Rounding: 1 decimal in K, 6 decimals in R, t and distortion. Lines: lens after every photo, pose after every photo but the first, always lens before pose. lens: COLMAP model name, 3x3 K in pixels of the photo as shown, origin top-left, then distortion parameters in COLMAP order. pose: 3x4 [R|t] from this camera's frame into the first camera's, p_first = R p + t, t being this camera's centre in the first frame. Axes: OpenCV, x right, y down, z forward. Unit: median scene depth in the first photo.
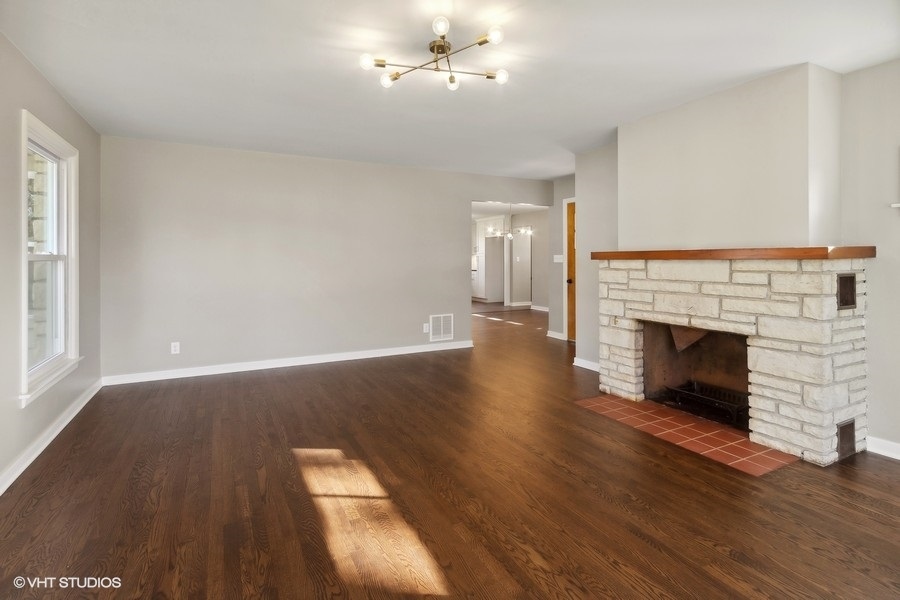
lens RADIAL K [[452.1, 0, 455.1], [0, 452.1, 262.3], [0, 0, 1]] dist [0.005925, 0.001943]
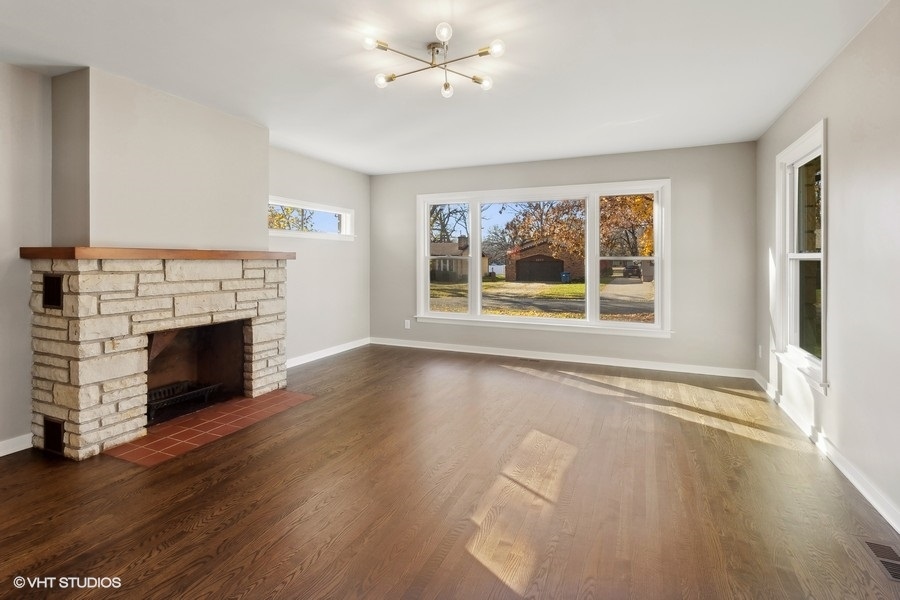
lens RADIAL K [[452.1, 0, 439.2], [0, 452.1, 255.0], [0, 0, 1]] dist [0.005925, 0.001943]
pose [[-0.612004, 0.010728, 0.790782, -0.653850], [0.005565, 0.999942, -0.009259, -0.004077], [-0.790835, -0.001266, -0.612028, 1.253794]]
